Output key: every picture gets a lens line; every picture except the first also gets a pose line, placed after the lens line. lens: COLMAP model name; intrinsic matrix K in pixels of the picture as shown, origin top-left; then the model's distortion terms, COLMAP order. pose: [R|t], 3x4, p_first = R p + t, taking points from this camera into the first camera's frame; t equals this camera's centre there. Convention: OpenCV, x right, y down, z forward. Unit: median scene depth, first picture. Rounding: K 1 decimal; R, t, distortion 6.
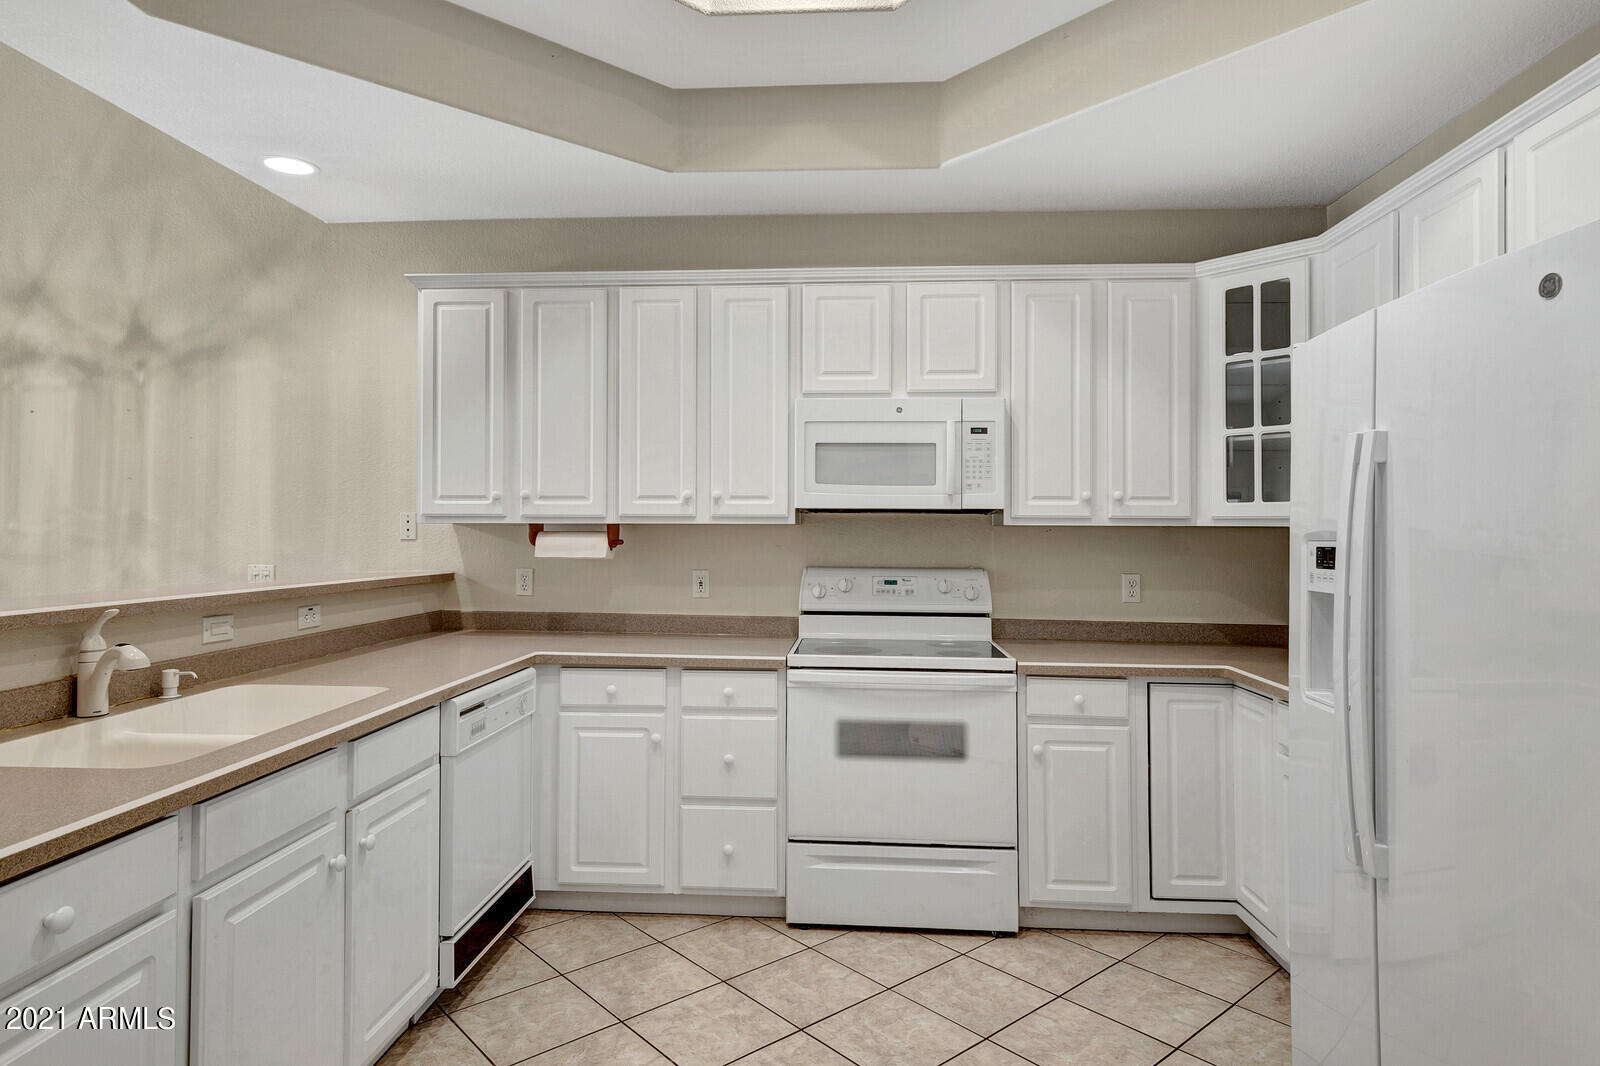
lens RADIAL K [[904.9, 0, 800.1], [0, 904.9, 523.5], [0, 0, 1]] dist [-0.002450, 0.000157]
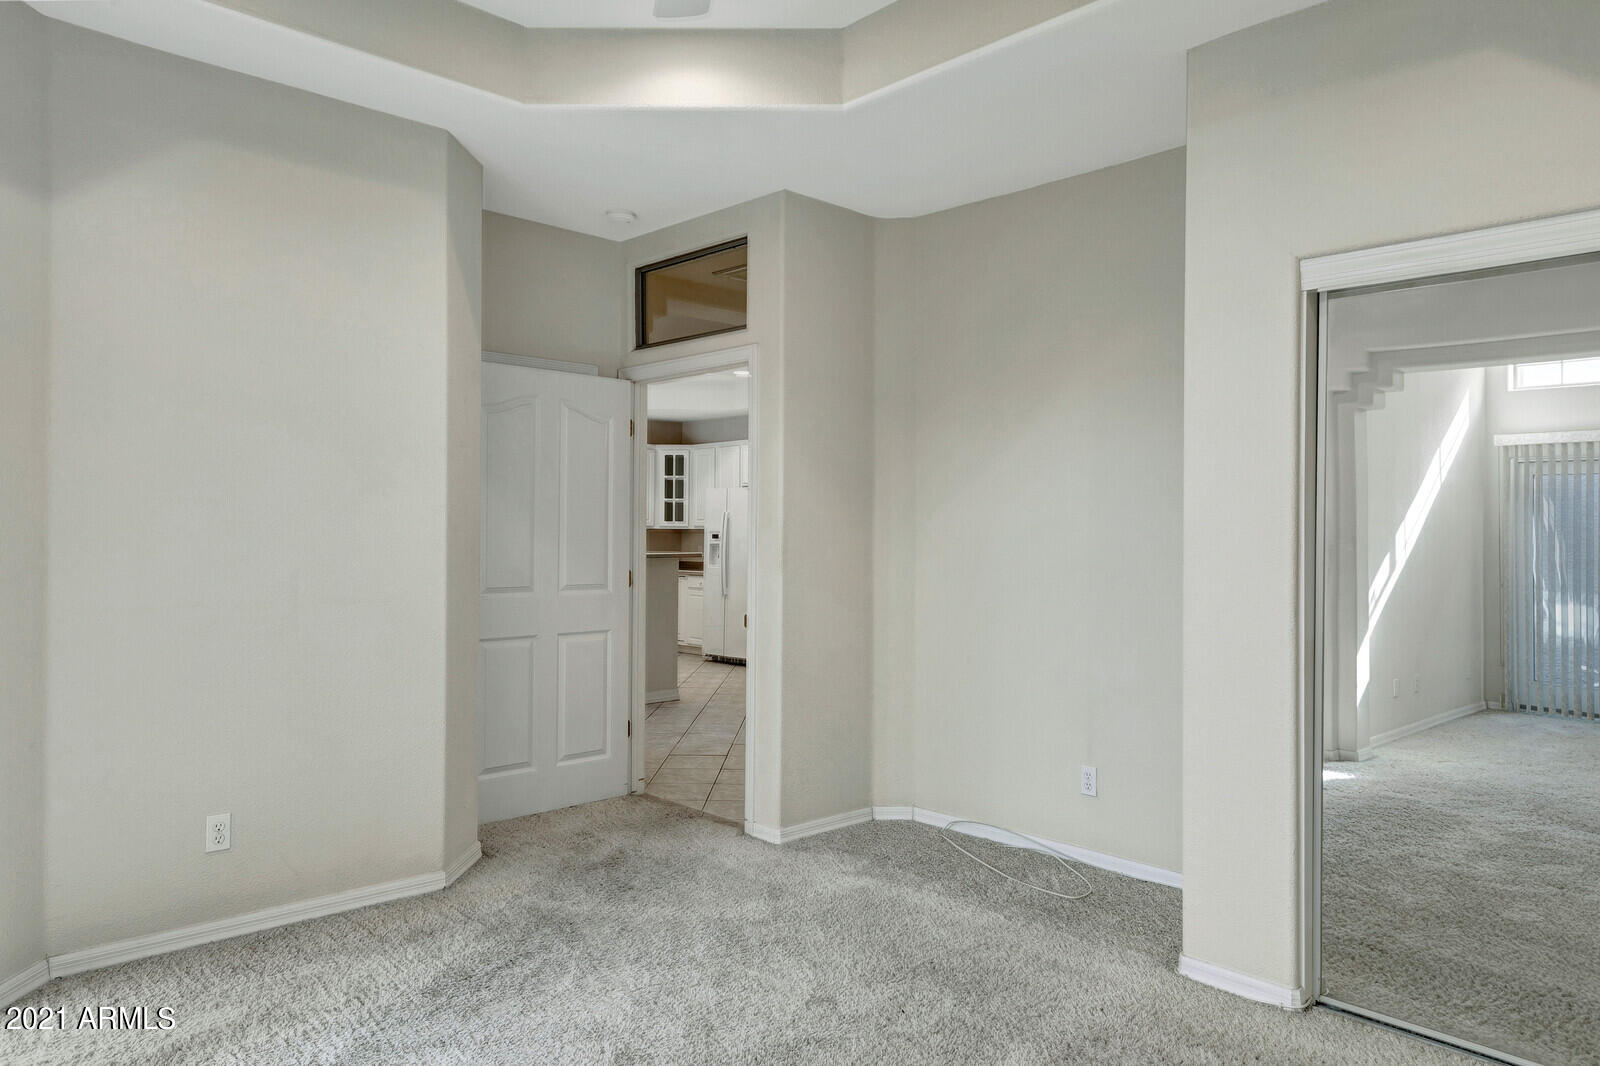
lens RADIAL K [[1080.9, 0, 800.0], [0, 1080.9, 533.0], [0, 0, 1]] dist [0.046159, 0.005257]
pose [[0.687469, 0.002870, 0.726208, -2.031233], [-0.009901, 0.999936, 0.005421, -0.008433], [-0.726146, -0.010918, 0.687453, -2.032546]]
